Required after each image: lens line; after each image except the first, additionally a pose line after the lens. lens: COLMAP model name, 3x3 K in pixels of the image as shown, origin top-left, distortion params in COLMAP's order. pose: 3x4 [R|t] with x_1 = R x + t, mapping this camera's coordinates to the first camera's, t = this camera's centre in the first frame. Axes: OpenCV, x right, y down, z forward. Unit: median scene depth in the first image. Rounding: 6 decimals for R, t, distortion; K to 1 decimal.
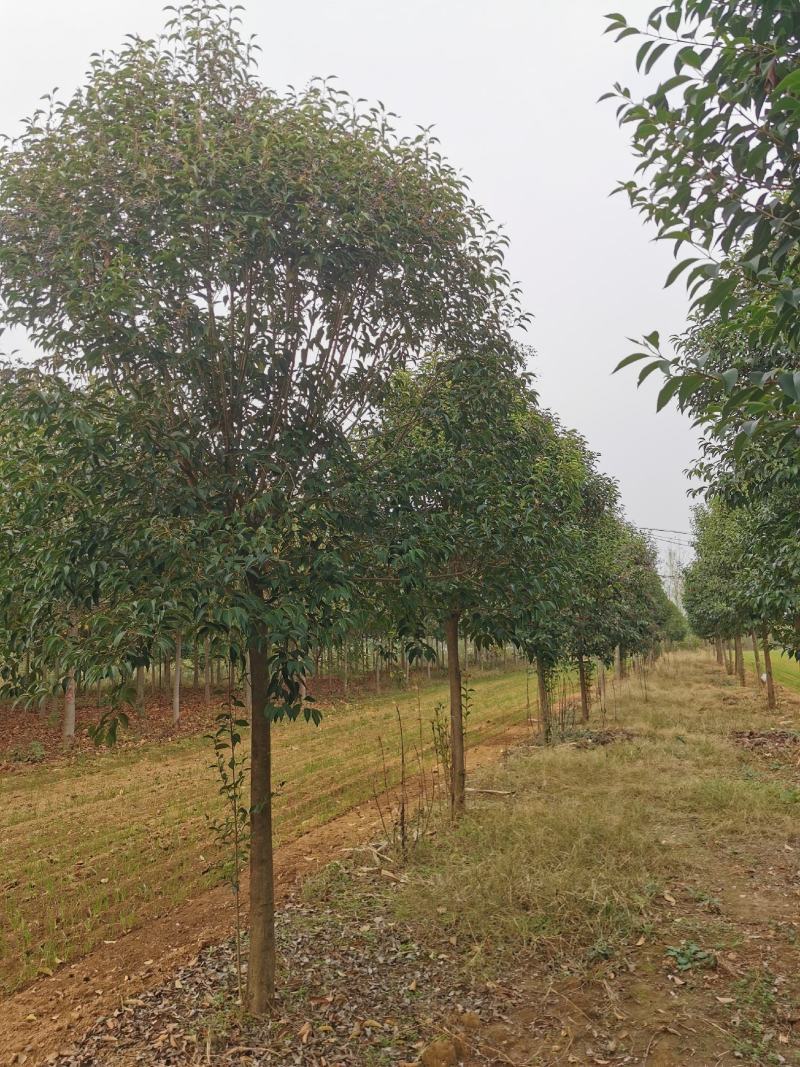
lens RADIAL K [[821.3, 0, 400.0], [0, 821.3, 533.5], [0, 0, 1]] dist [0.065583, -0.099793]
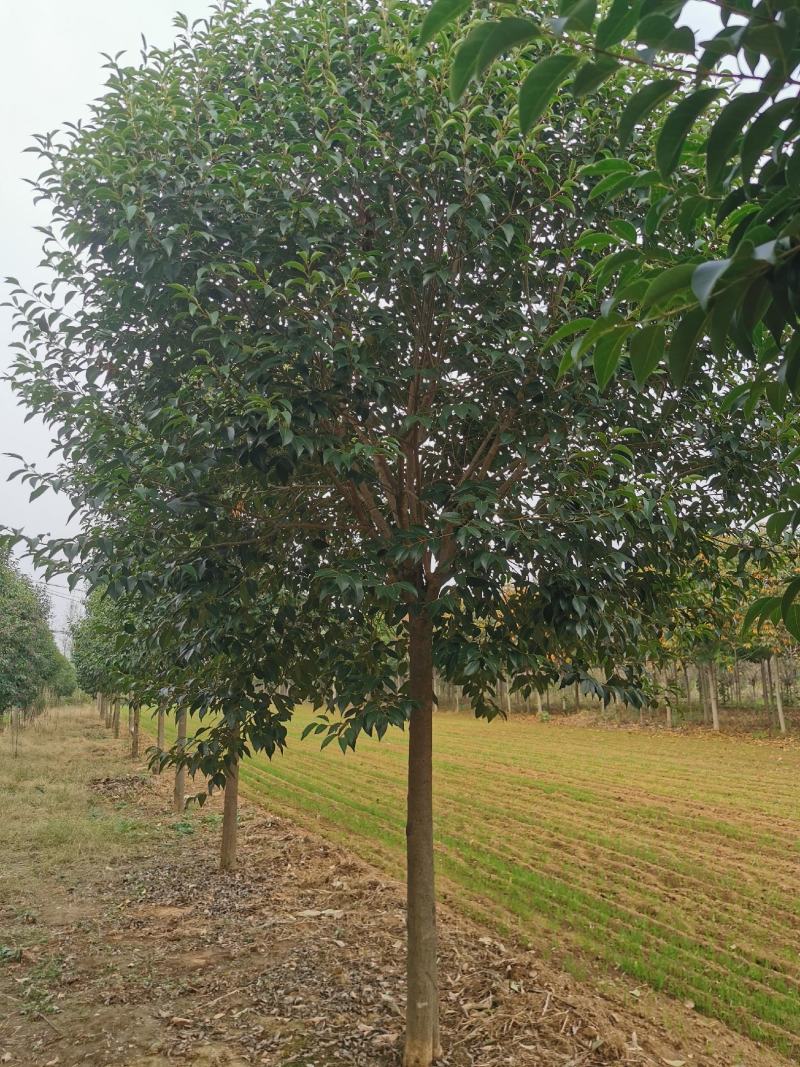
lens RADIAL K [[821.3, 0, 400.0], [0, 821.3, 533.5], [0, 0, 1]] dist [0.065583, -0.099793]
pose [[0.767395, 0.134272, 0.626958, -0.014246], [-0.093308, 0.990804, -0.097987, -0.012103], [-0.634349, 0.016695, 0.772866, -0.102412]]
